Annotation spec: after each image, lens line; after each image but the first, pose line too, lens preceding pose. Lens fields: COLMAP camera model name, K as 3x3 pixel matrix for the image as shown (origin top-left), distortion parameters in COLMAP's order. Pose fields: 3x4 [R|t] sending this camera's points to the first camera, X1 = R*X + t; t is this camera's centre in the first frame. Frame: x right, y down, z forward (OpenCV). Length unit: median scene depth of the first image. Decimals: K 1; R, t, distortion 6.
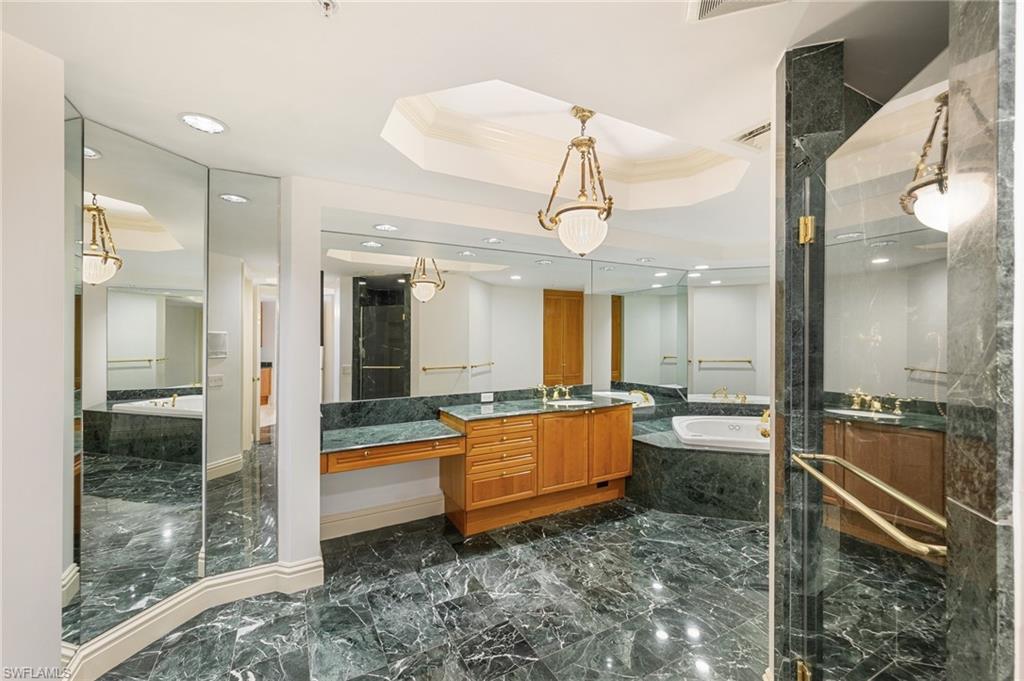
lens RADIAL K [[408.7, 0, 511.9], [0, 408.7, 342.3], [0, 0, 1]] dist [-0.000821, 0.000853]
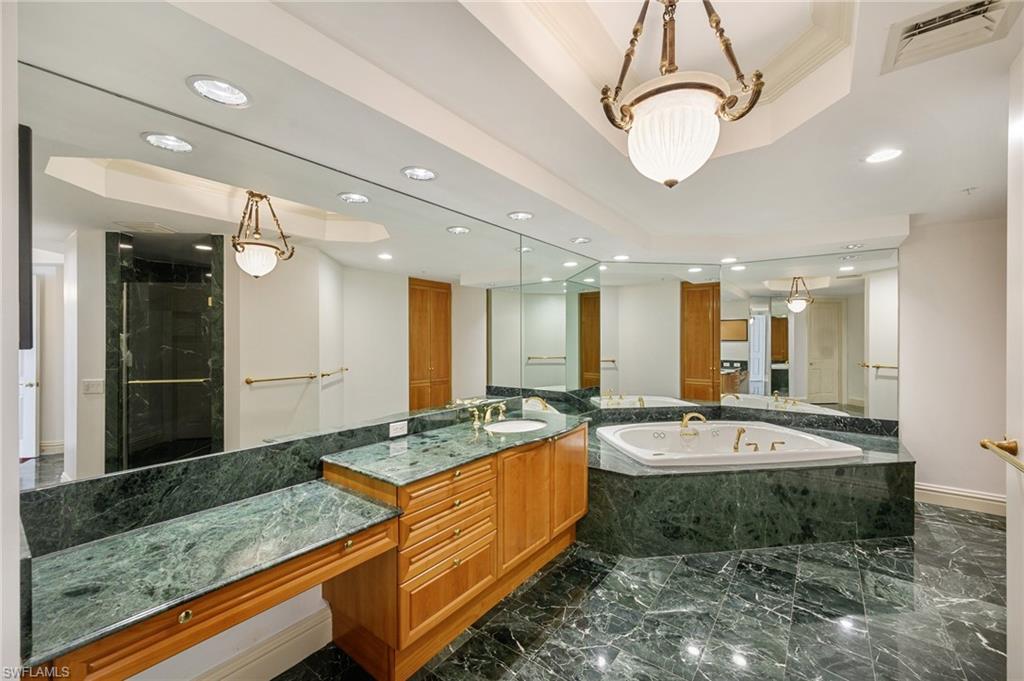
lens RADIAL K [[408.7, 0, 505.2], [0, 408.7, 345.9], [0, 0, 1]] dist [-0.000821, 0.000853]
pose [[0.914259, -0.001761, 0.405127, -0.178286], [-0.001726, 0.999965, 0.008240, 0.002433], [-0.405127, -0.008233, 0.914223, 0.394057]]
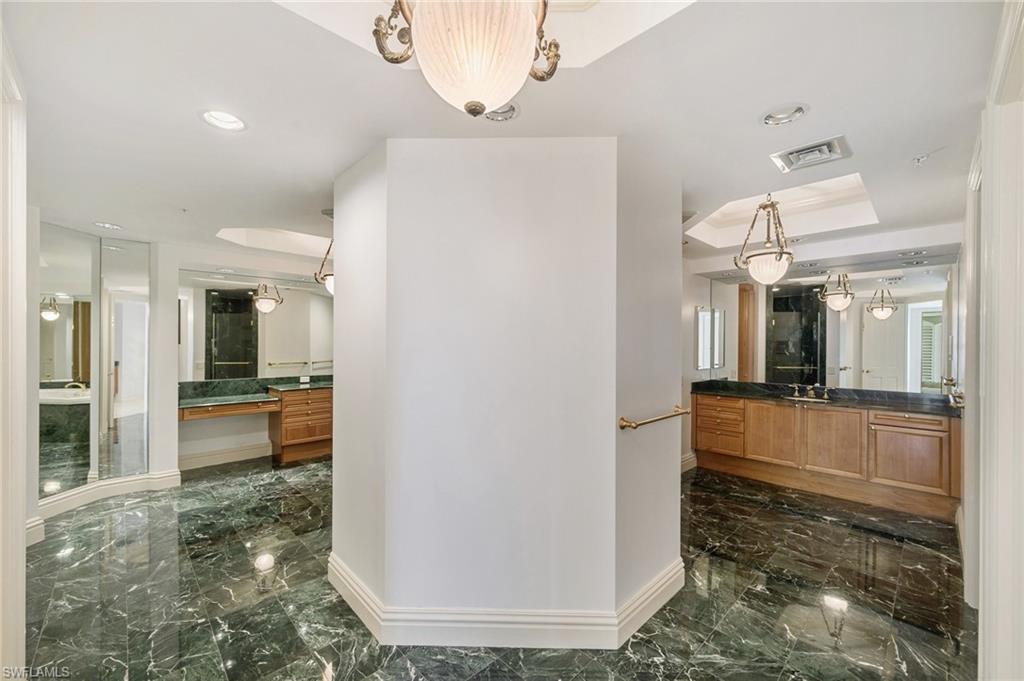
lens RADIAL K [[408.7, 0, 506.5], [0, 408.7, 349.9], [0, 0, 1]] dist [-0.000821, 0.000853]
pose [[0.968254, 0.004445, 0.249929, 0.309371], [-0.007138, 0.999926, 0.009870, 0.005211], [-0.249867, -0.011341, 0.968214, -0.713763]]
